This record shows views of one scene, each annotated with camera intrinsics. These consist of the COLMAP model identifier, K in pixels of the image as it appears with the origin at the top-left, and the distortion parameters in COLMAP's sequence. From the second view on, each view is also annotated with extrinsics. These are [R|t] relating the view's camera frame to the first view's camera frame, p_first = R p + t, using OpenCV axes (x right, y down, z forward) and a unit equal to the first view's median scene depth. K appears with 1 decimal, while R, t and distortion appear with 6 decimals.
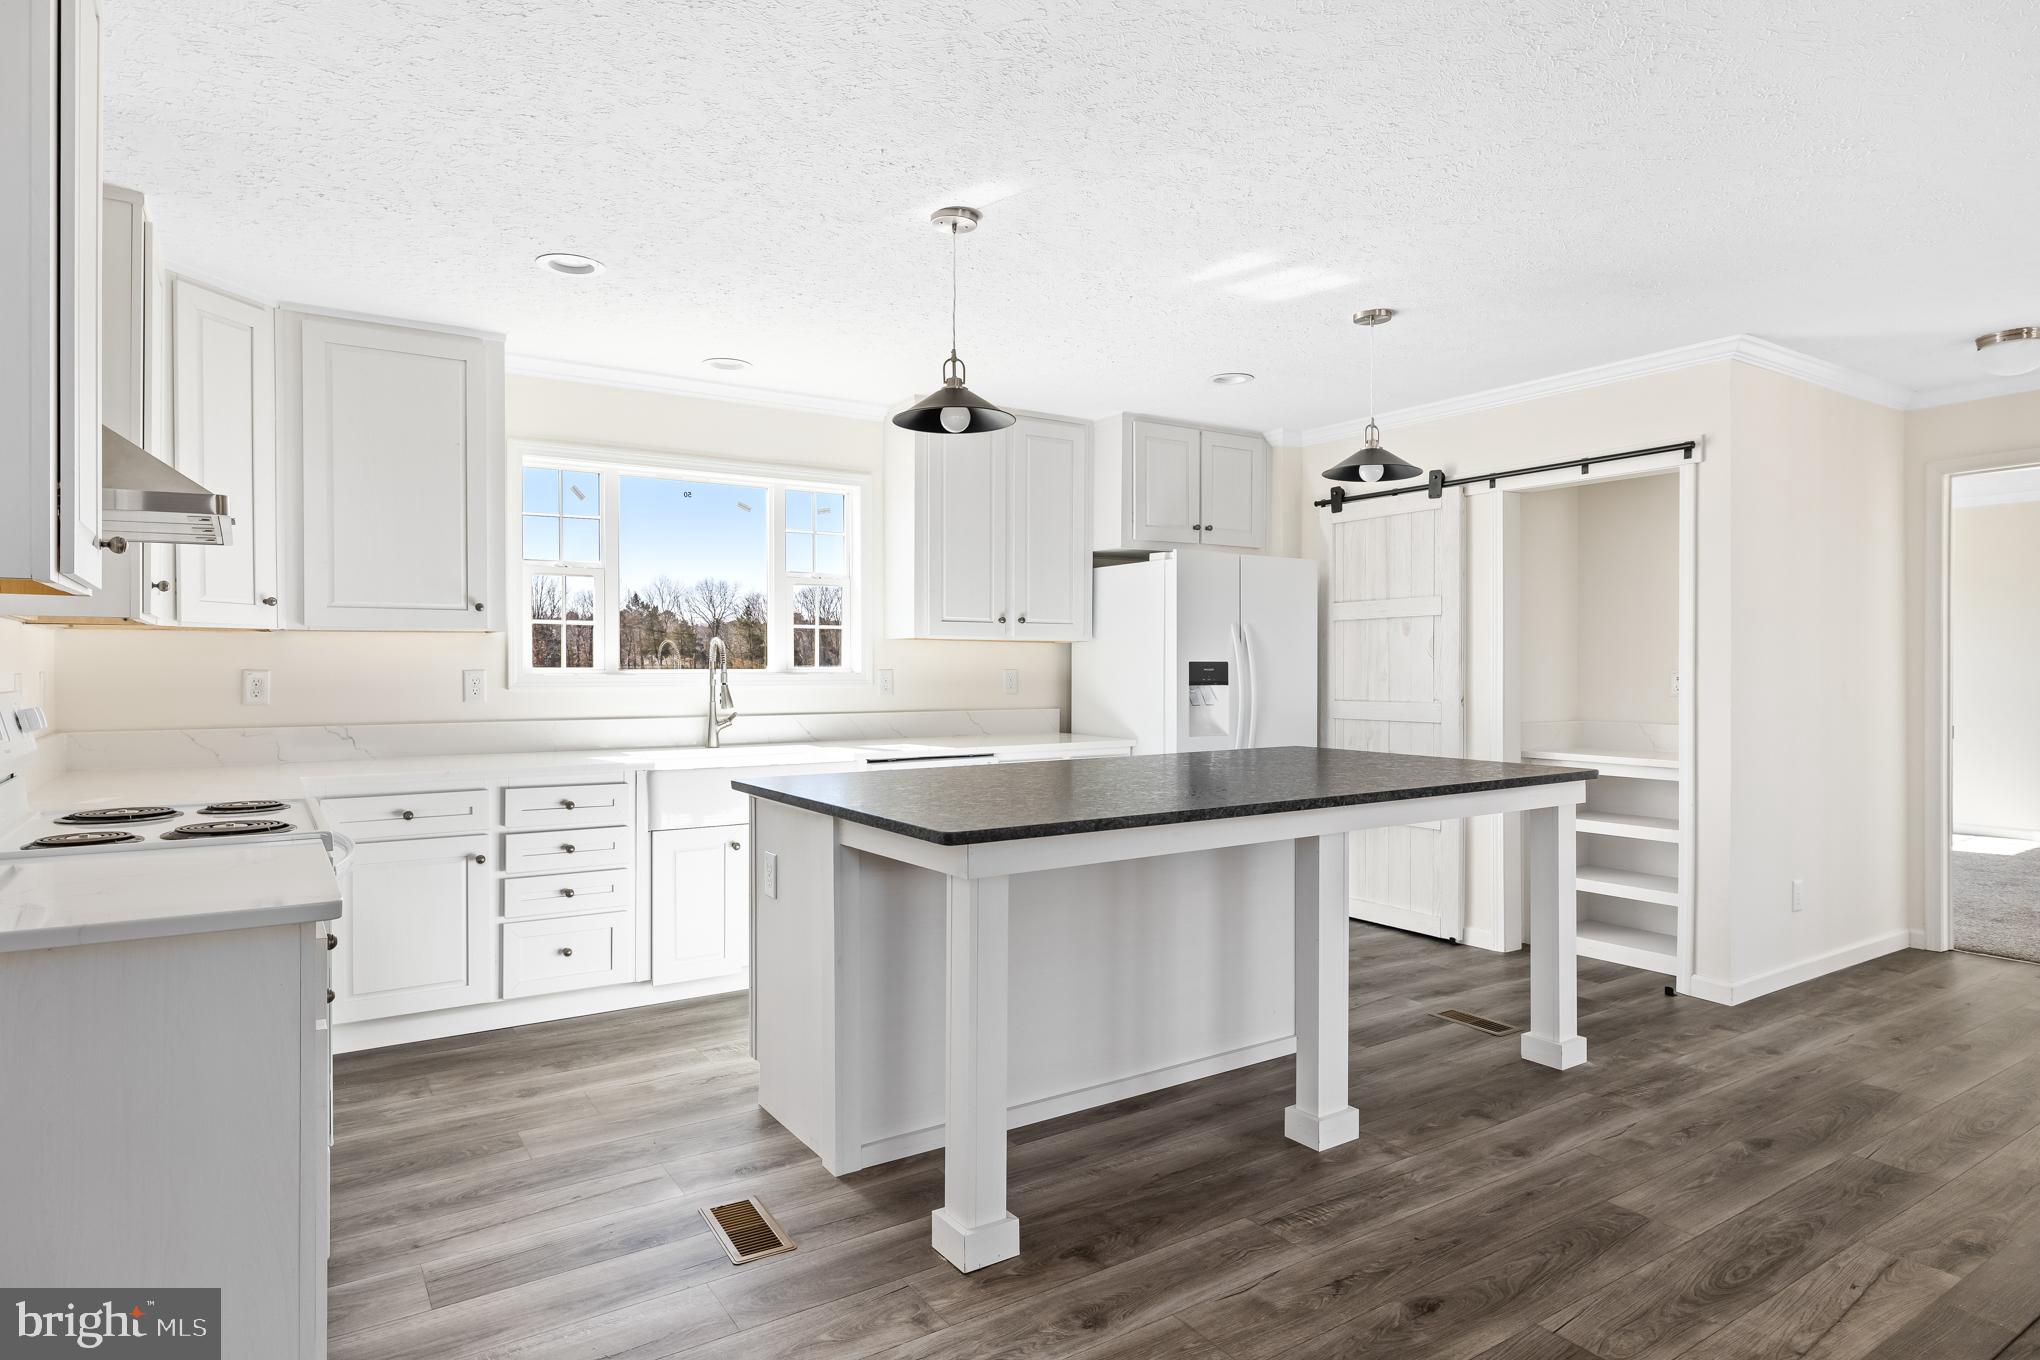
lens RADIAL K [[1132.0, 0, 1000.3], [0, 1132.0, 672.8], [0, 0, 1]] dist [-0.002657, 0.002969]
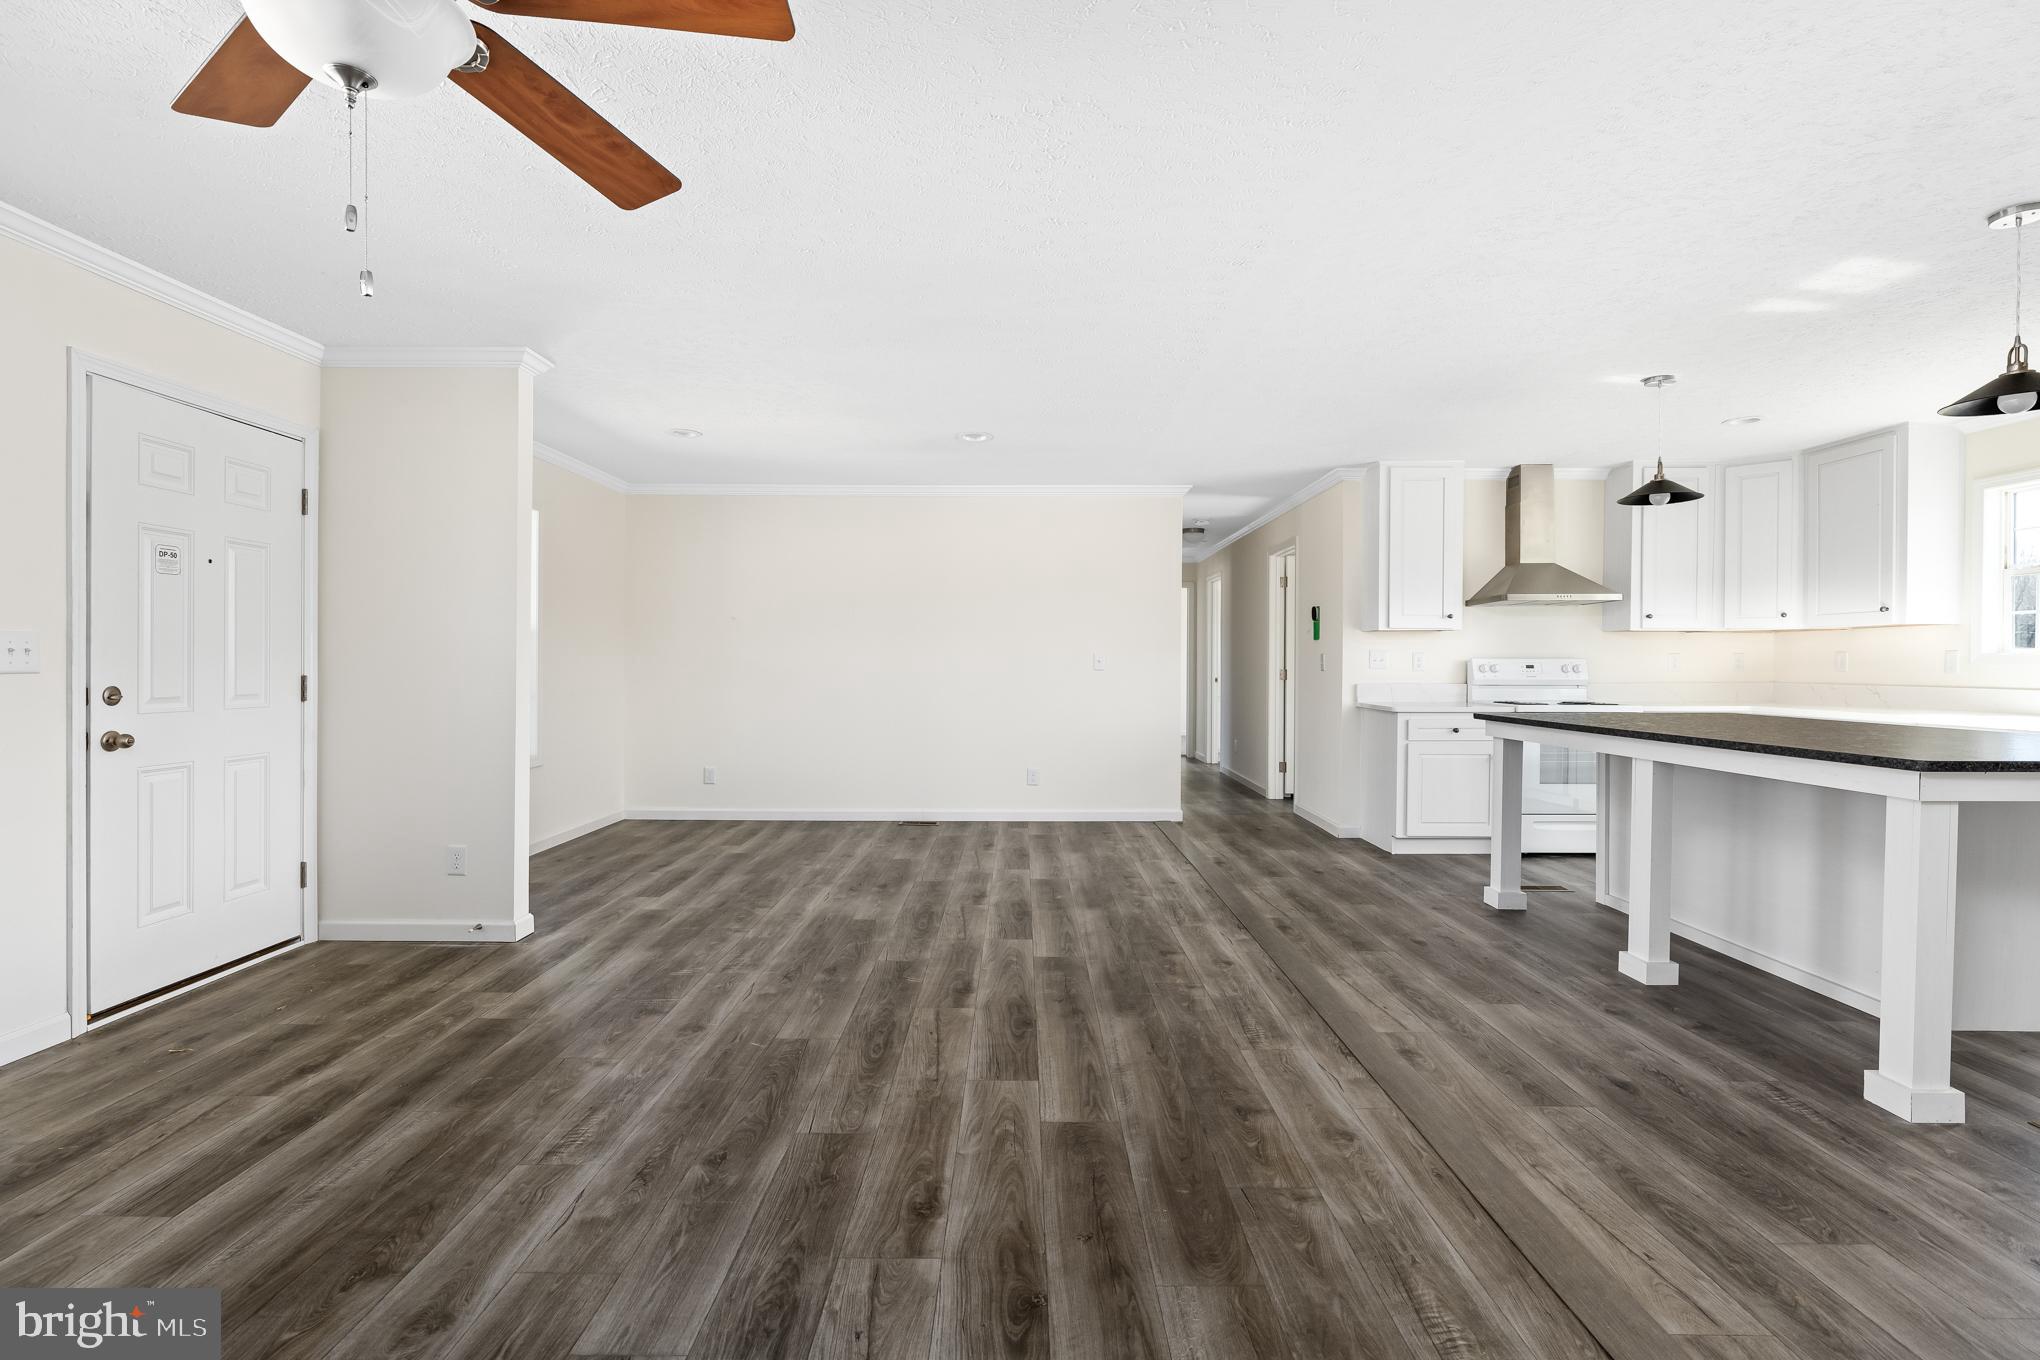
lens RADIAL K [[977.6, 0, 1017.8], [0, 977.6, 673.0], [0, 0, 1]] dist [-0.007104, 0.003713]
pose [[-0.545582, 0.008224, -0.838017, 1.200414], [-0.006987, 0.999872, 0.014361, 0.016042], [0.838028, 0.013691, -0.545455, 0.701767]]
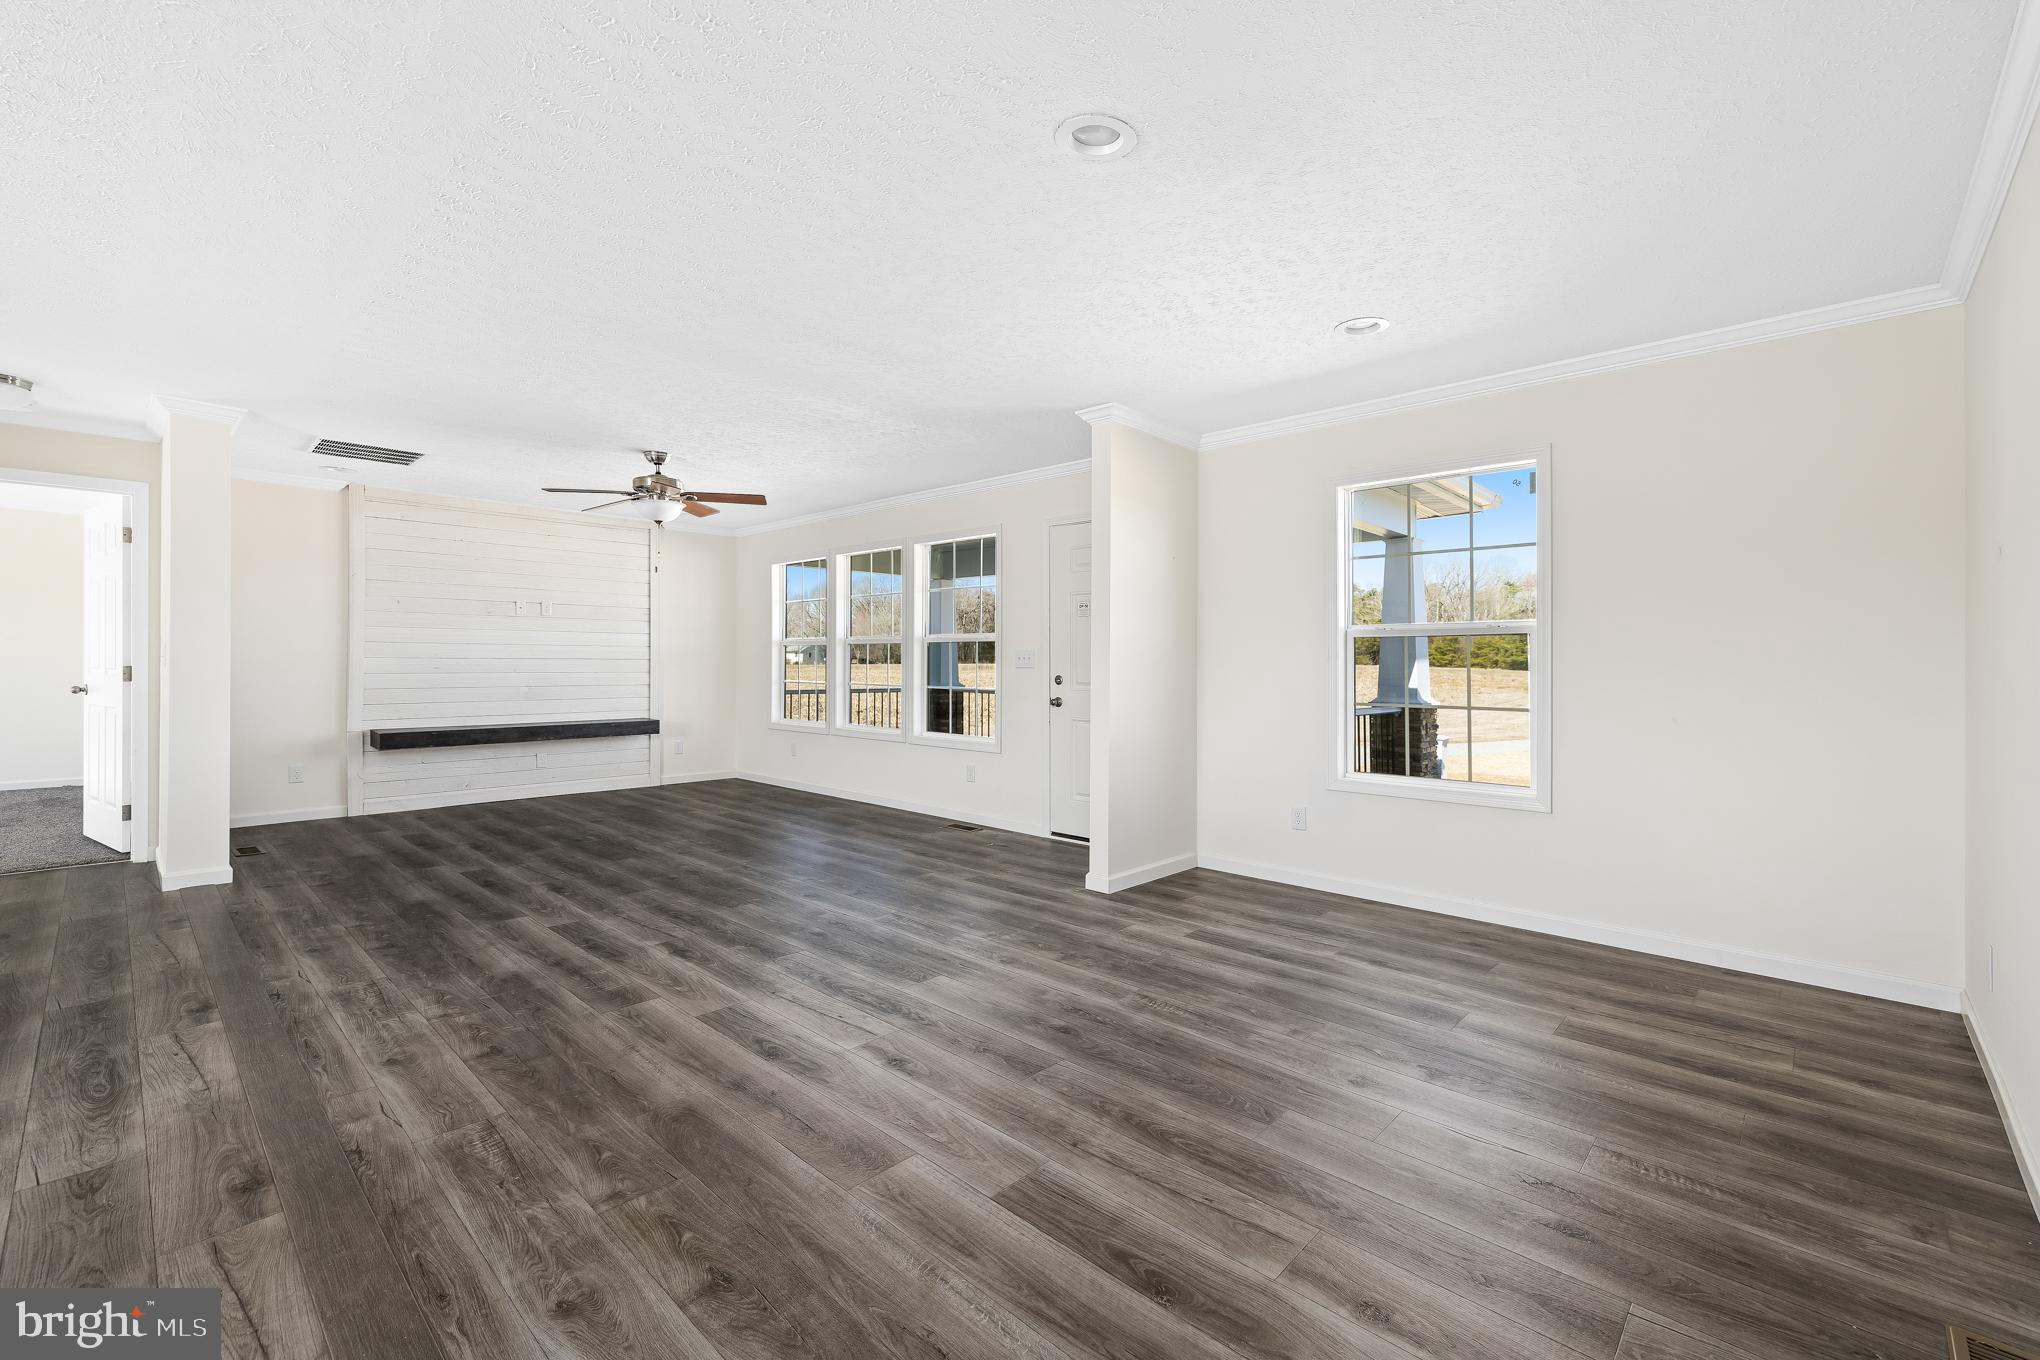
lens RADIAL K [[861.6, 0, 1028.1], [0, 861.6, 669.8], [0, 0, 1]] dist [-0.002883, 0.001494]
pose [[-0.243207, -0.010208, 0.969921, -0.309222], [0.000163, 0.999944, 0.010565, 0.018069], [-0.969974, 0.002727, -0.243192, 0.105506]]
